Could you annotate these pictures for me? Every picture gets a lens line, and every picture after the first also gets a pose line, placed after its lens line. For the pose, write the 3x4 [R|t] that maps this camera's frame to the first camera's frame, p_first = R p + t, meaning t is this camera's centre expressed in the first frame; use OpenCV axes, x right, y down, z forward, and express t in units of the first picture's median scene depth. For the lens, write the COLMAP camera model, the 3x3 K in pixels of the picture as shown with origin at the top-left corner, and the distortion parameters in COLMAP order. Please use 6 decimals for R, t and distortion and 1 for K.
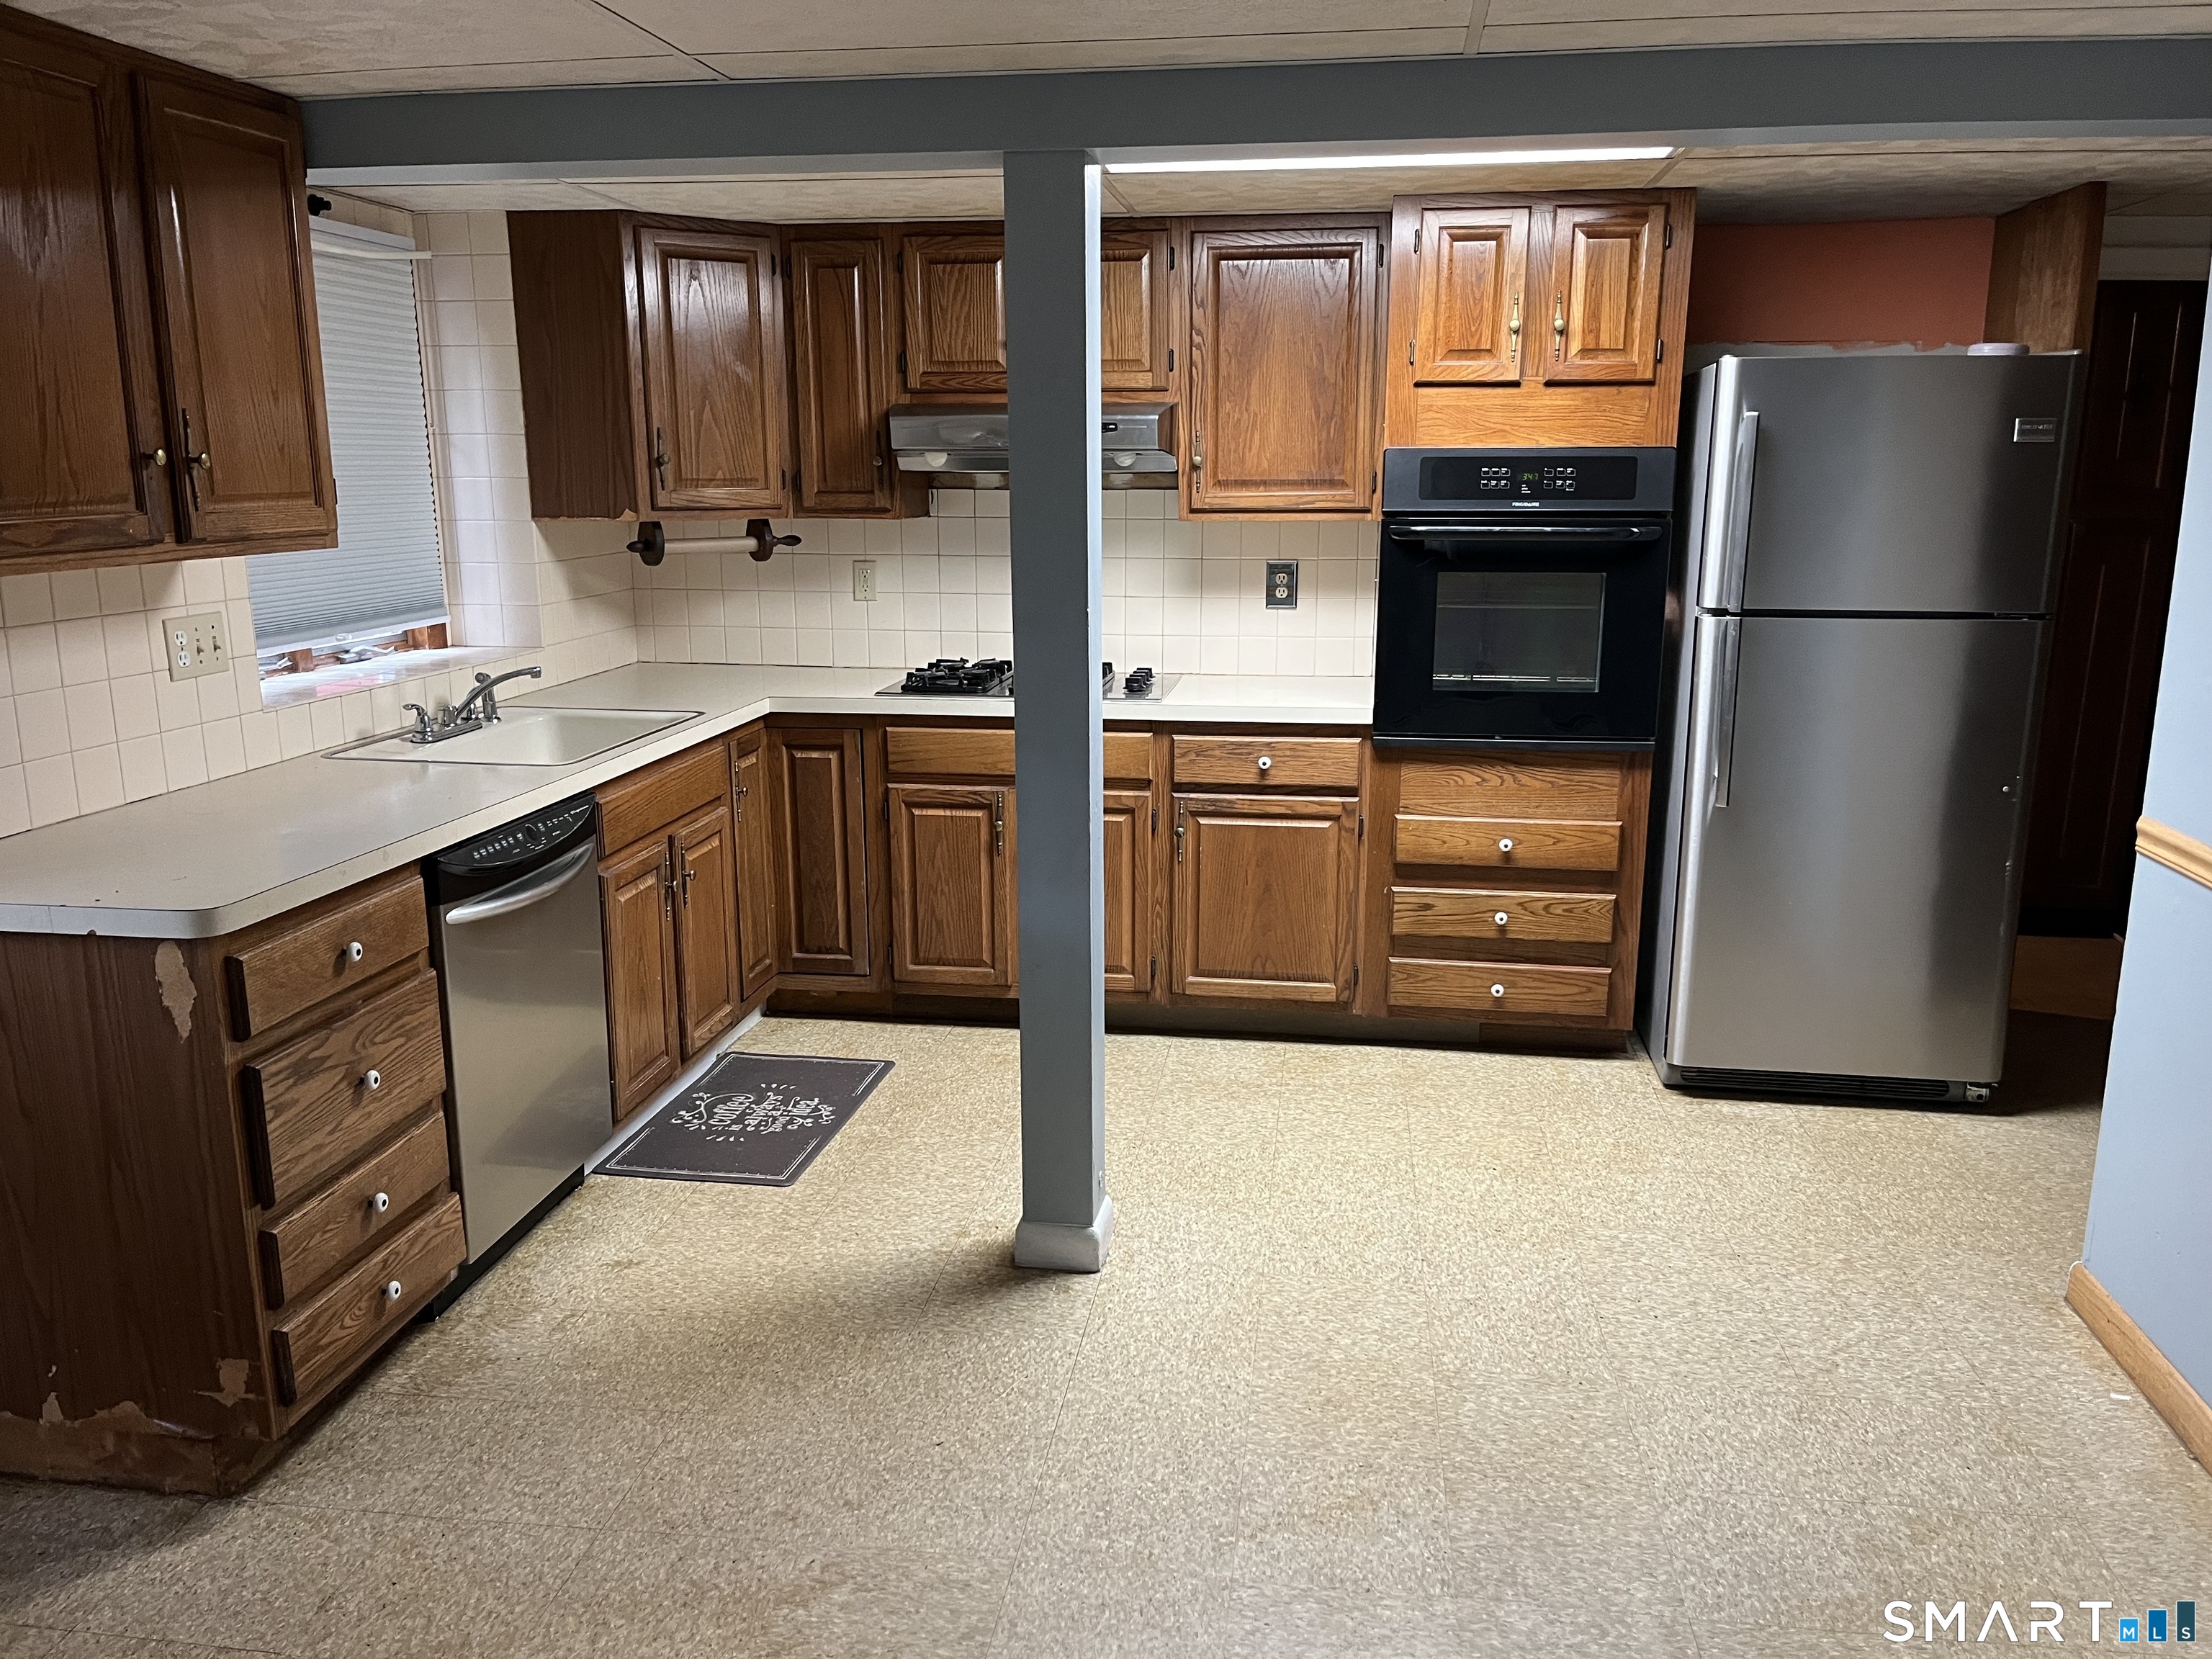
lens RADIAL K [[1670.4, 0, 1122.0], [0, 1670.4, 828.6], [0, 0, 1]] dist [0.025435, -0.020659]
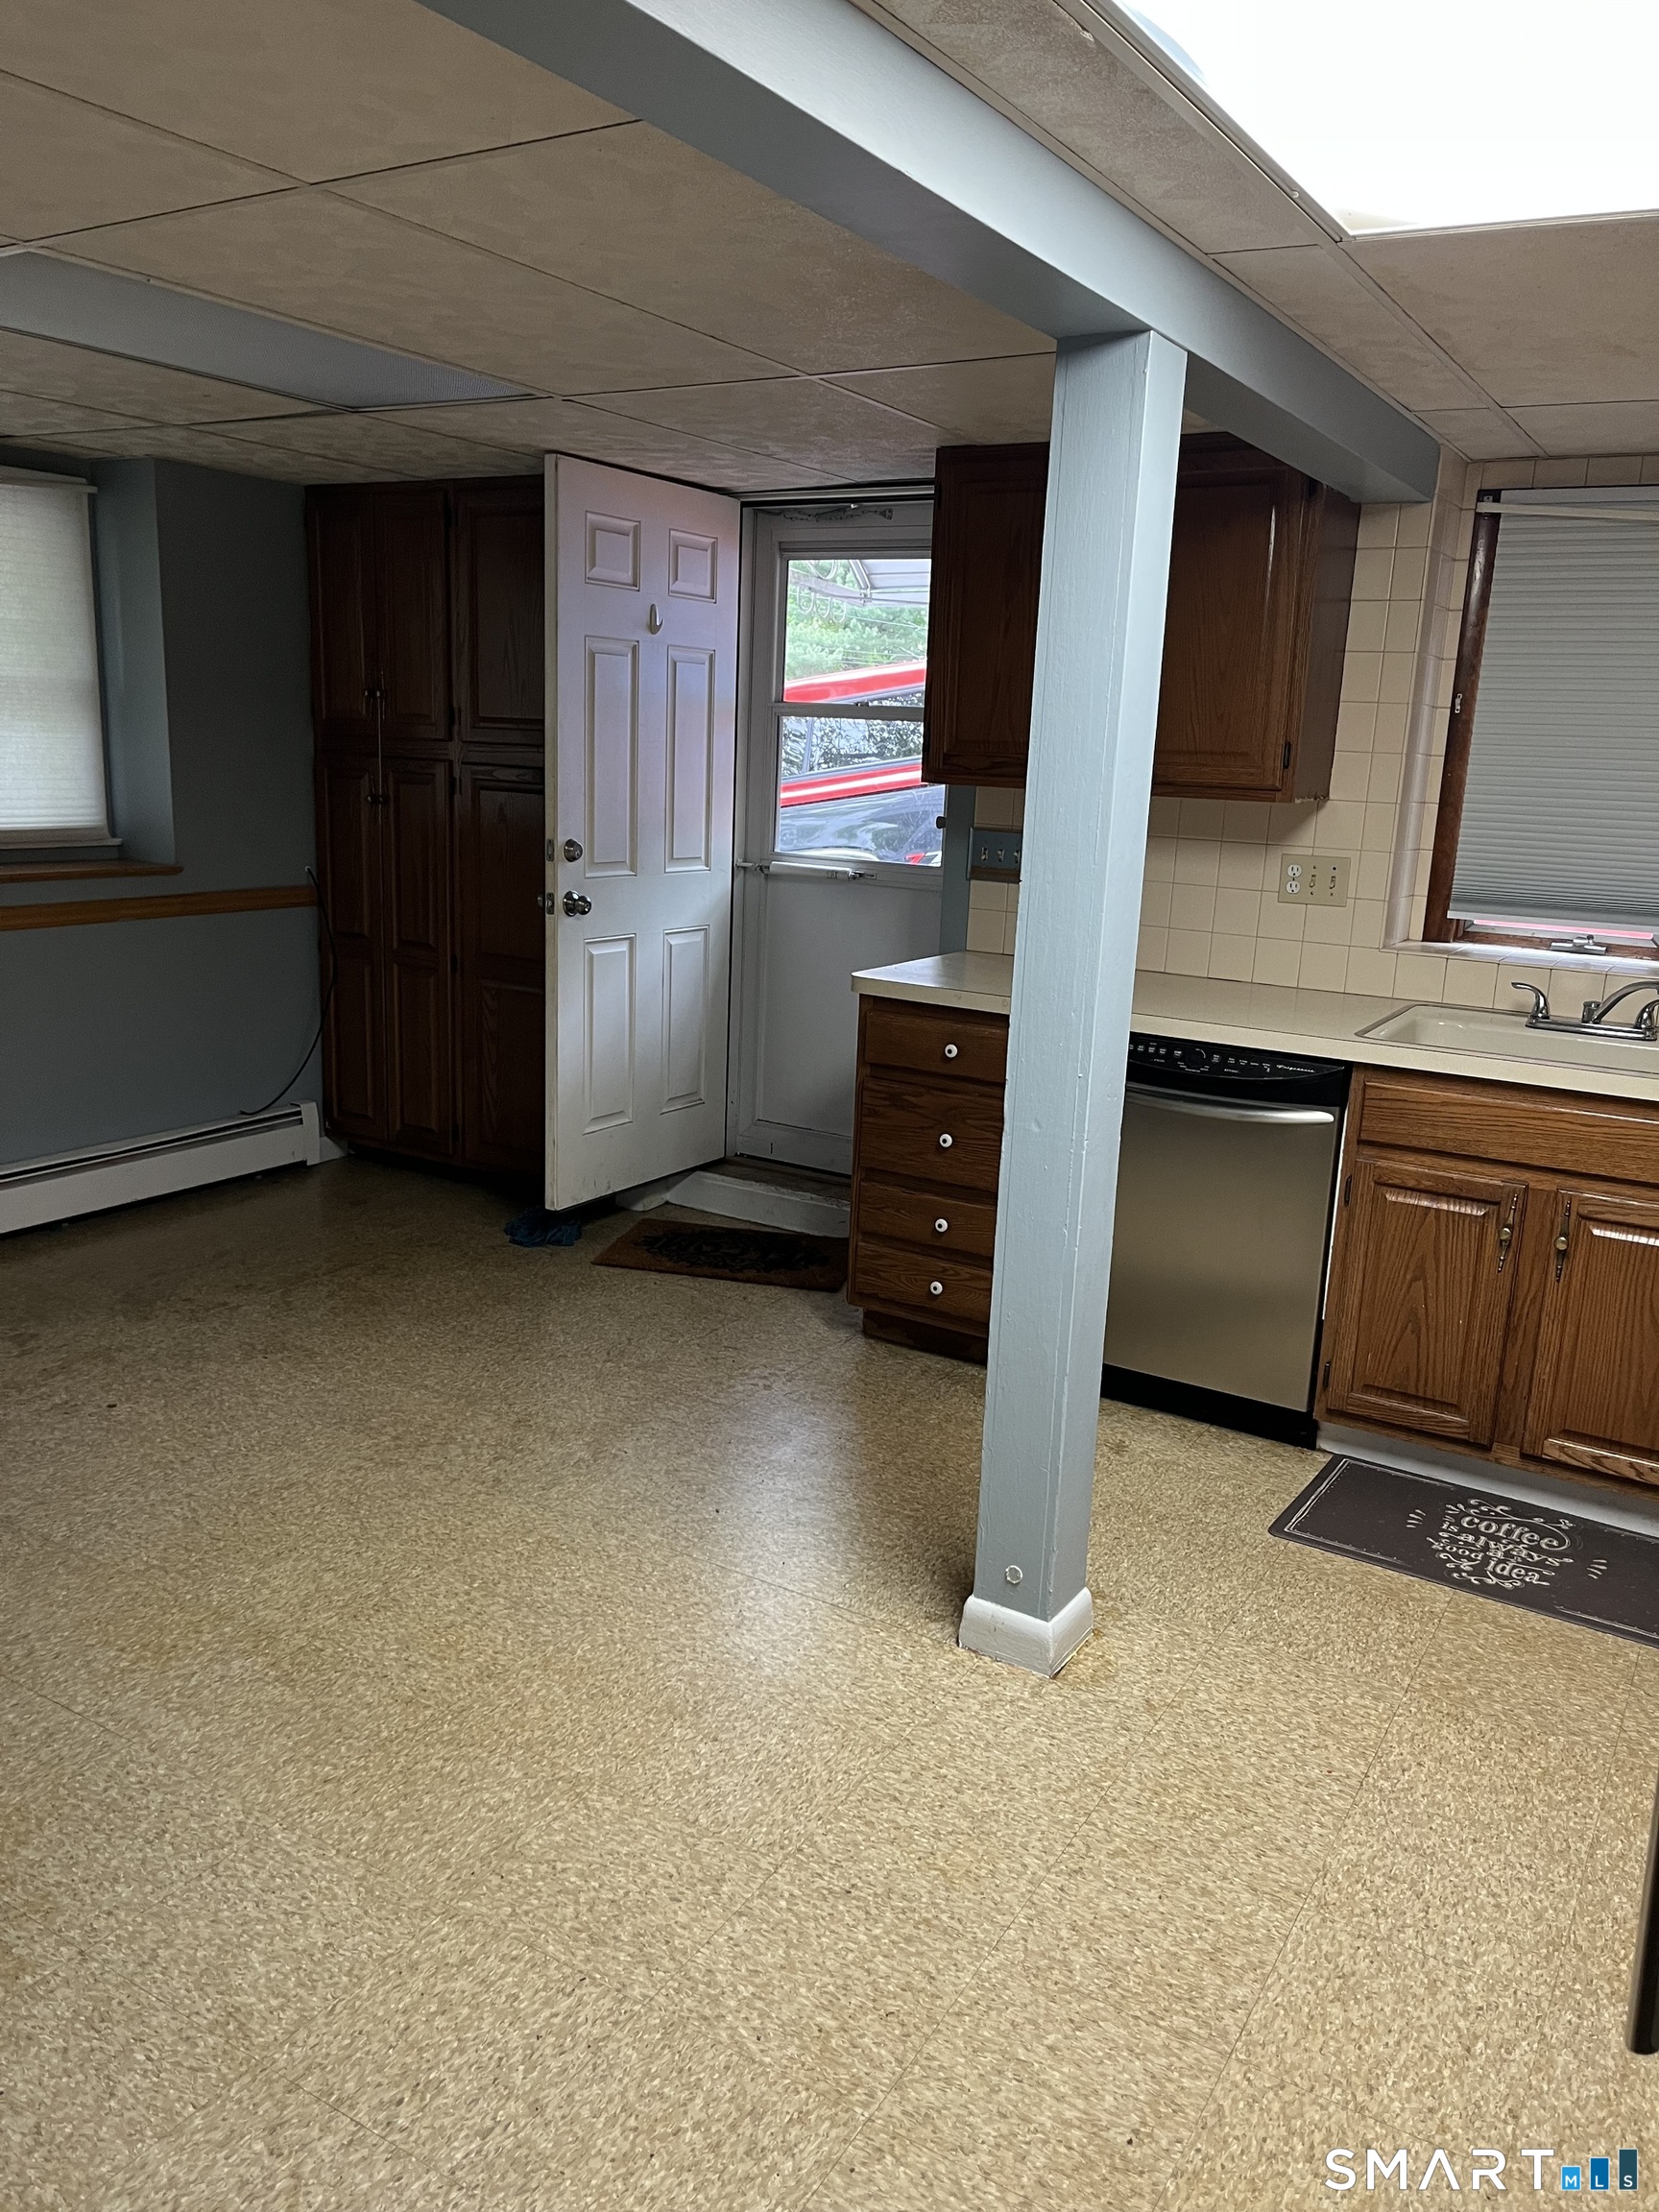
lens RADIAL K [[1670.4, 0, 845.4], [0, 1670.4, 1106.3], [0, 0, 1]] dist [0.025435, -0.020659]
pose [[-0.383387, 0.192352, -0.903336, 0.896399], [-0.236745, 0.924926, 0.297427, -0.290256], [0.892730, 0.327890, -0.309066, 1.357130]]
